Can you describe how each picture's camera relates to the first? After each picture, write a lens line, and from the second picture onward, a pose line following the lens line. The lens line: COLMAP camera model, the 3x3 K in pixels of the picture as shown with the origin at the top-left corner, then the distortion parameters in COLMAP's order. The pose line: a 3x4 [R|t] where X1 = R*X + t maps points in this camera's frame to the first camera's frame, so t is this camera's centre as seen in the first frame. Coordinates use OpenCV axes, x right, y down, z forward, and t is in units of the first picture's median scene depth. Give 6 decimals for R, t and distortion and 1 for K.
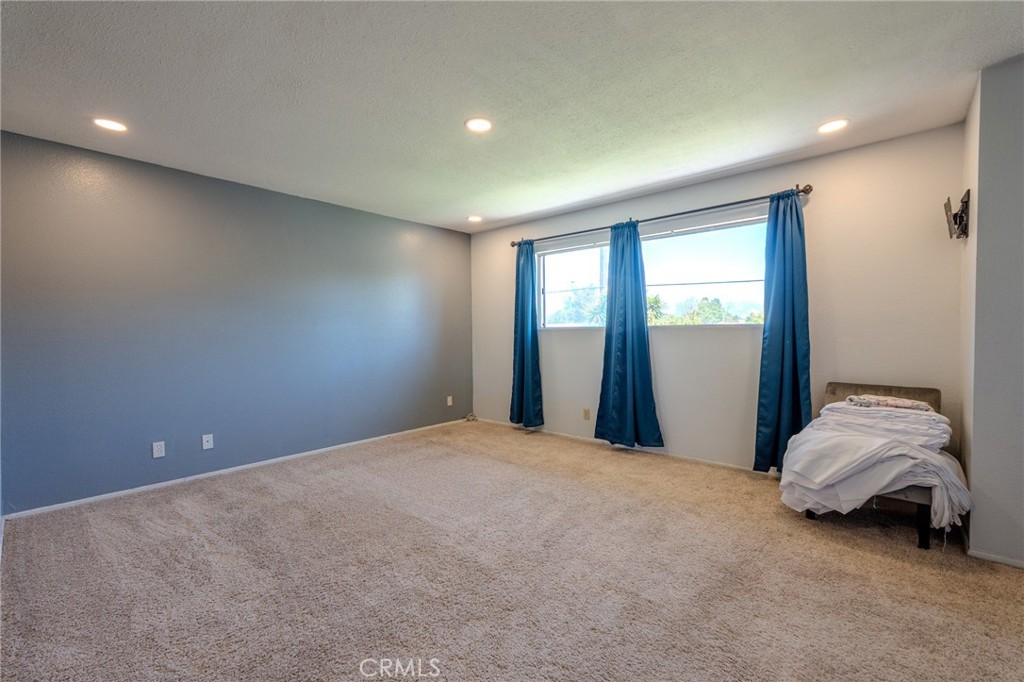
lens RADIAL K [[423.3, 0, 513.1], [0, 423.3, 342.4], [0, 0, 1]] dist [0.002695, 0.000522]
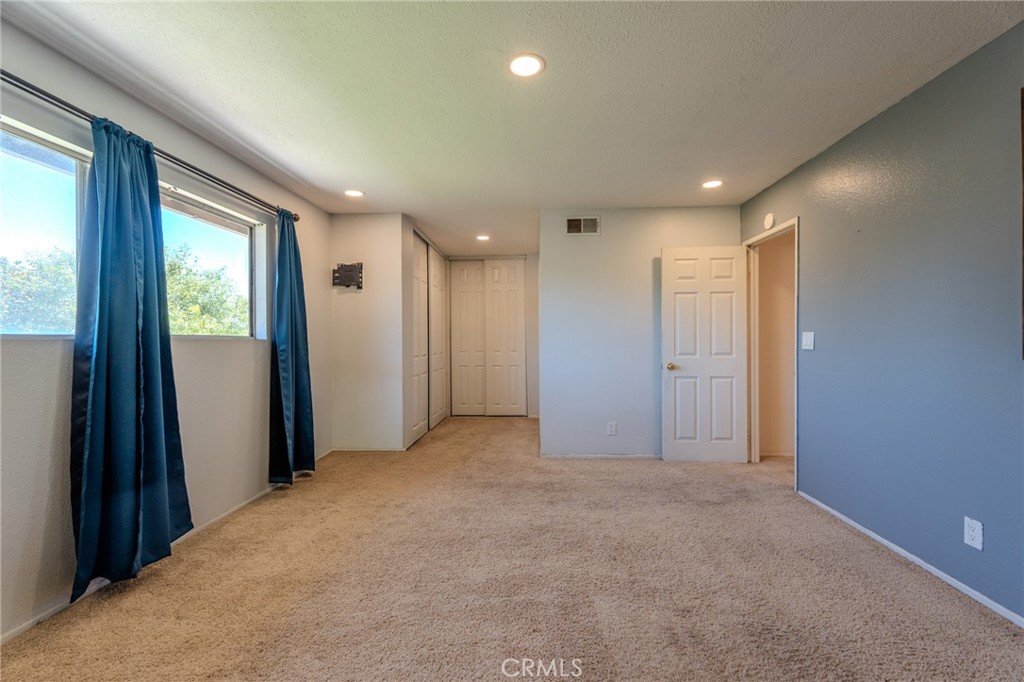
lens RADIAL K [[433.1, 0, 515.0], [0, 433.1, 344.0], [0, 0, 1]] dist [0.000824, 0.000326]
pose [[-0.623790, -0.002647, 0.781588, -0.509826], [0.025421, 0.999397, 0.023673, -0.033985], [-0.781179, 0.034635, -0.623346, 1.140084]]
